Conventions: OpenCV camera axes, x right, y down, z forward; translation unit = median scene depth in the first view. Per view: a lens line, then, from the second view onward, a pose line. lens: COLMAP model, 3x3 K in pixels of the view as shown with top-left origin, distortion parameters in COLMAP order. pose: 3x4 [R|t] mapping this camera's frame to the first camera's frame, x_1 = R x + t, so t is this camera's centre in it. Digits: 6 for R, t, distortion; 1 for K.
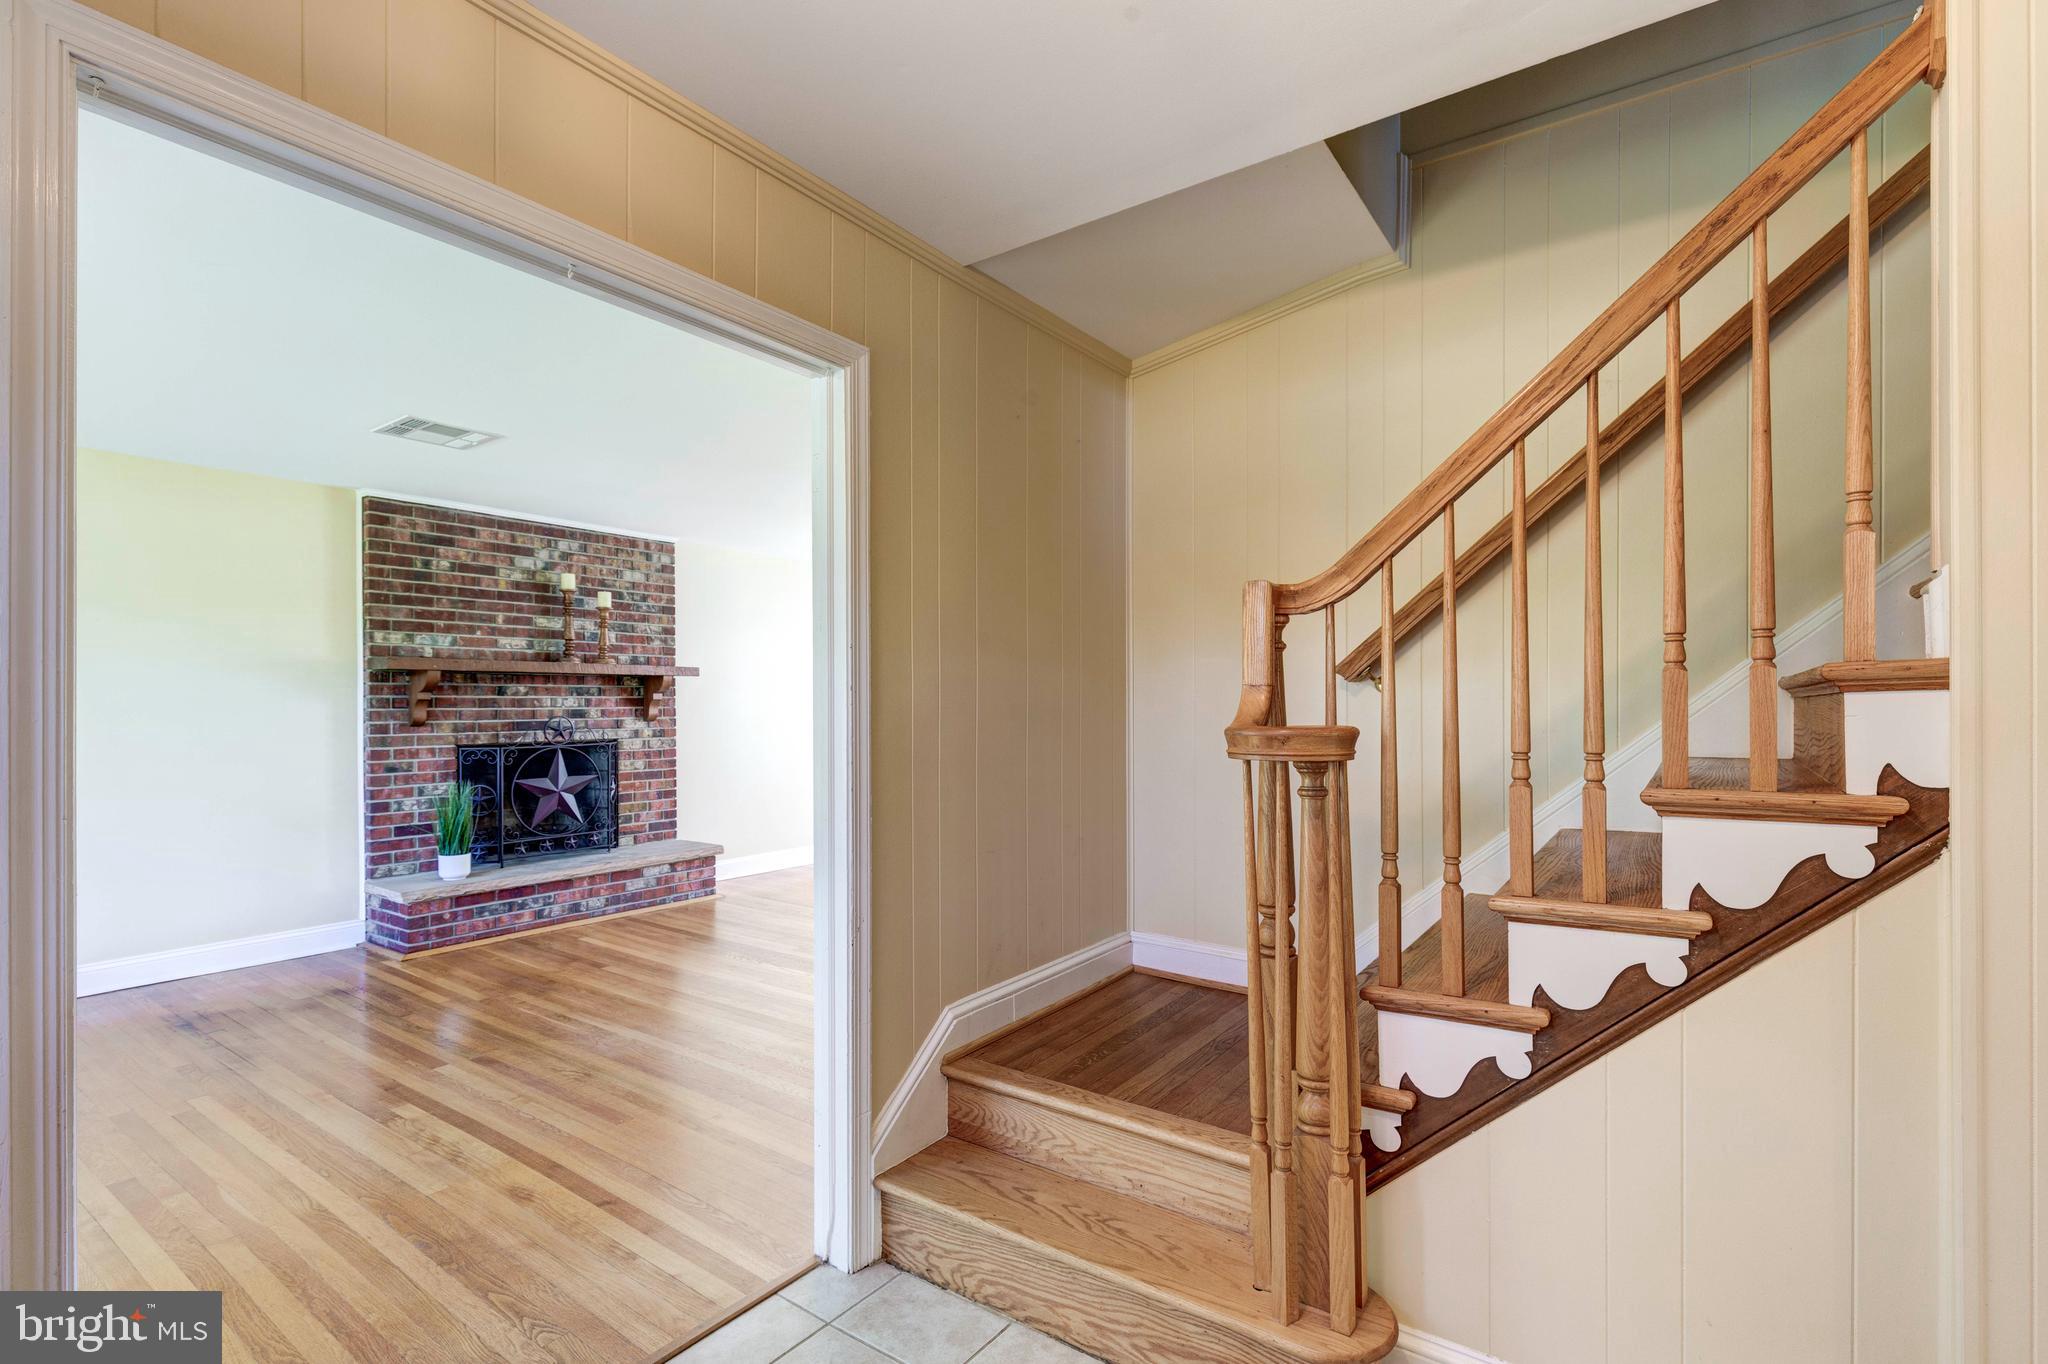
lens RADIAL K [[927.4, 0, 1029.5], [0, 927.4, 706.7], [0, 0, 1]] dist [0.007169, 0.000044]
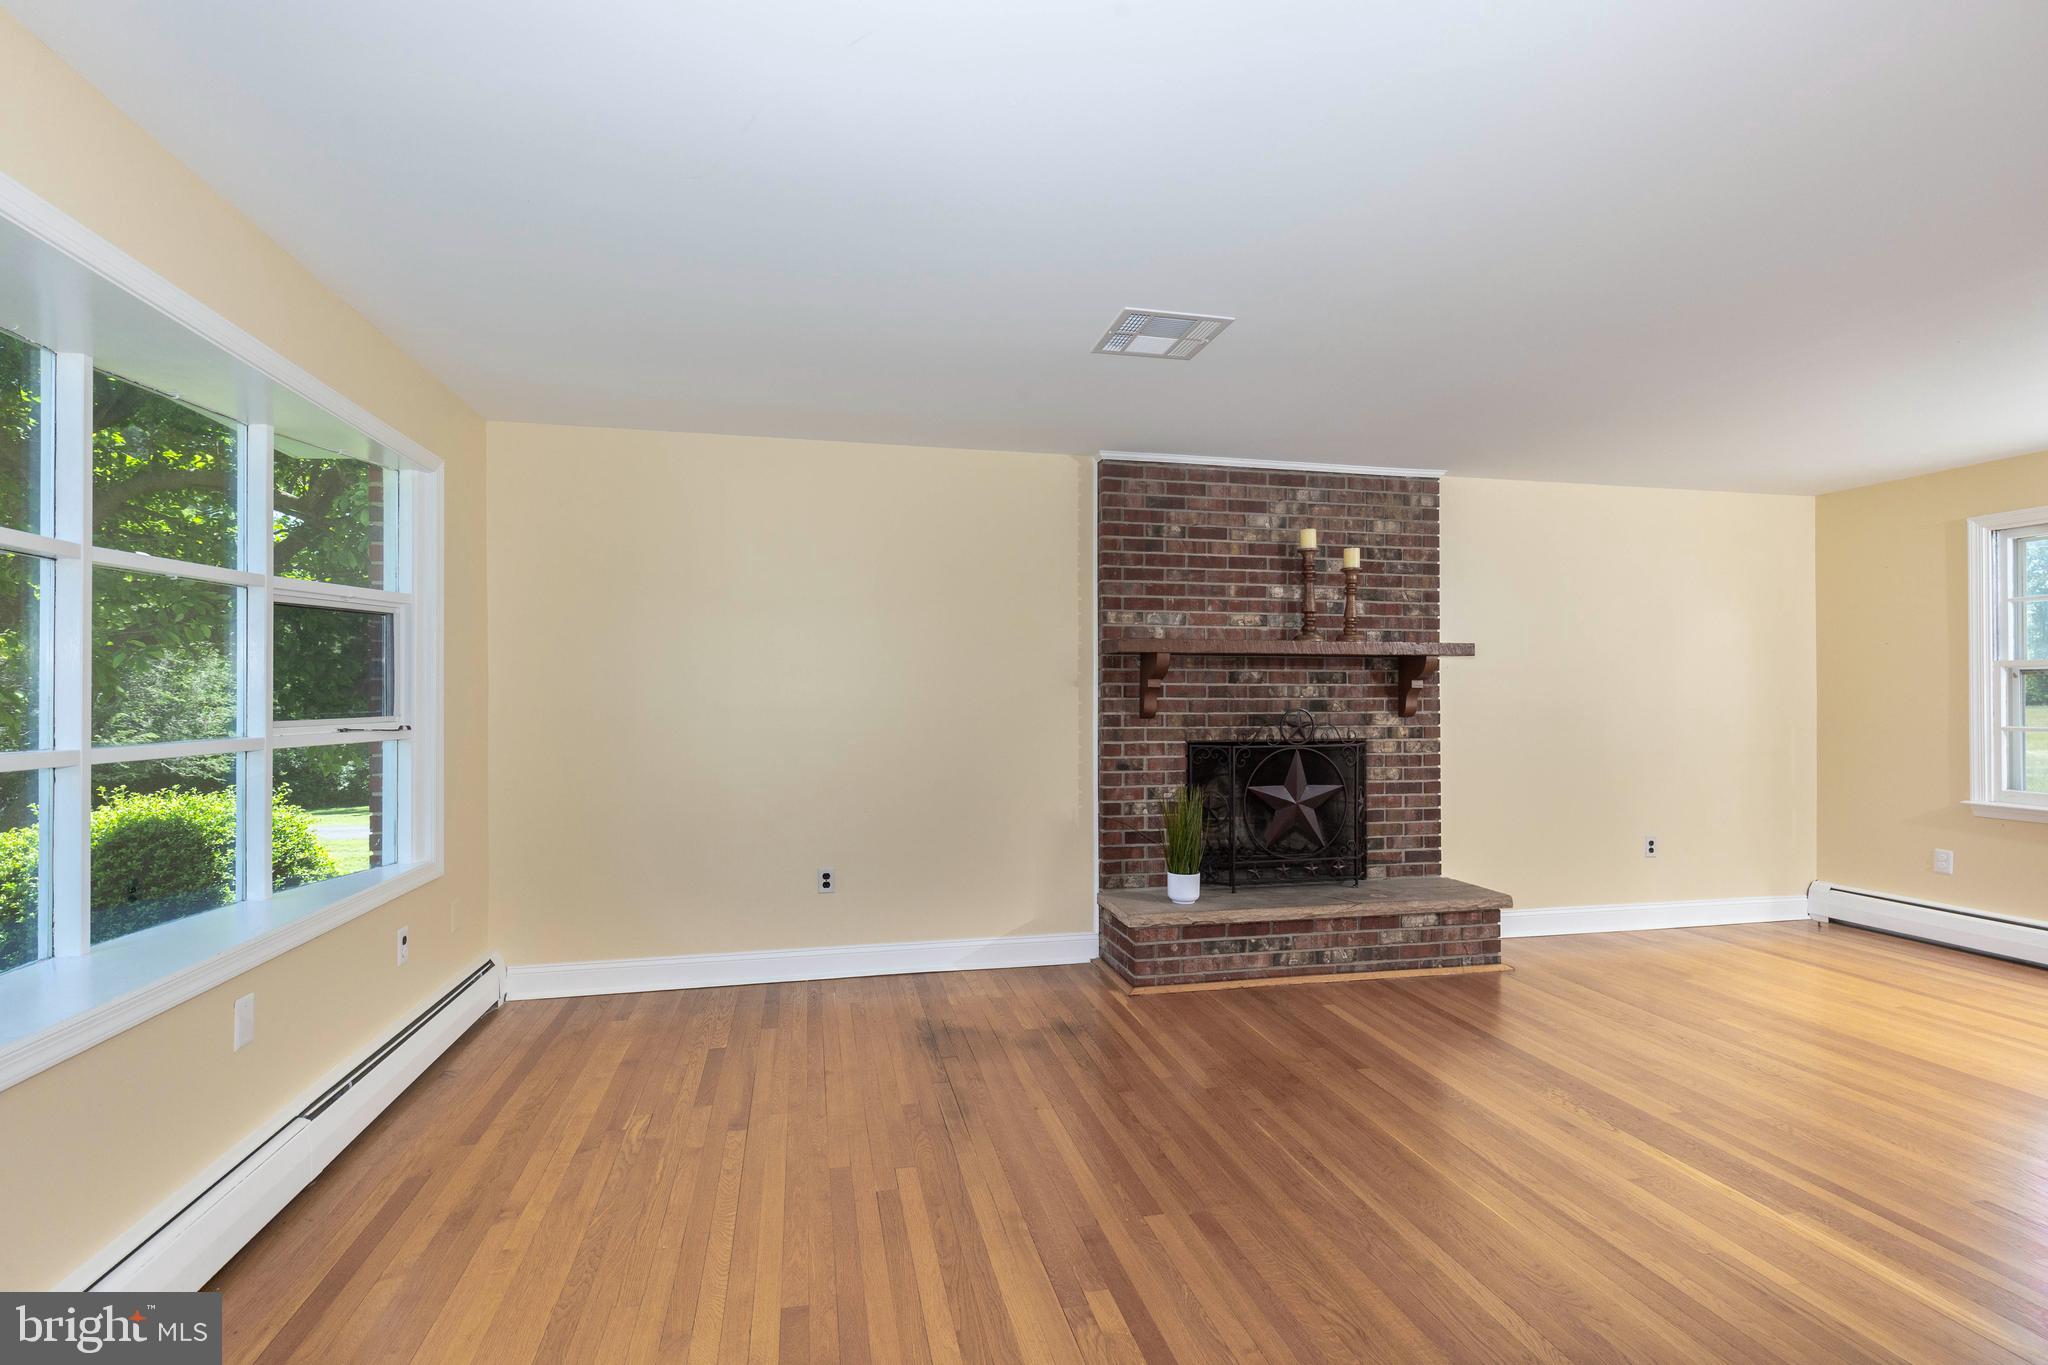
lens RADIAL K [[927.4, 0, 1044.6], [0, 927.4, 687.9], [0, 0, 1]] dist [0.007169, 0.000044]
pose [[0.752598, -0.002079, -0.658477, -0.158825], [-0.005450, 0.999941, -0.009385, 0.001164], [0.658458, 0.010652, 0.752542, 0.282518]]
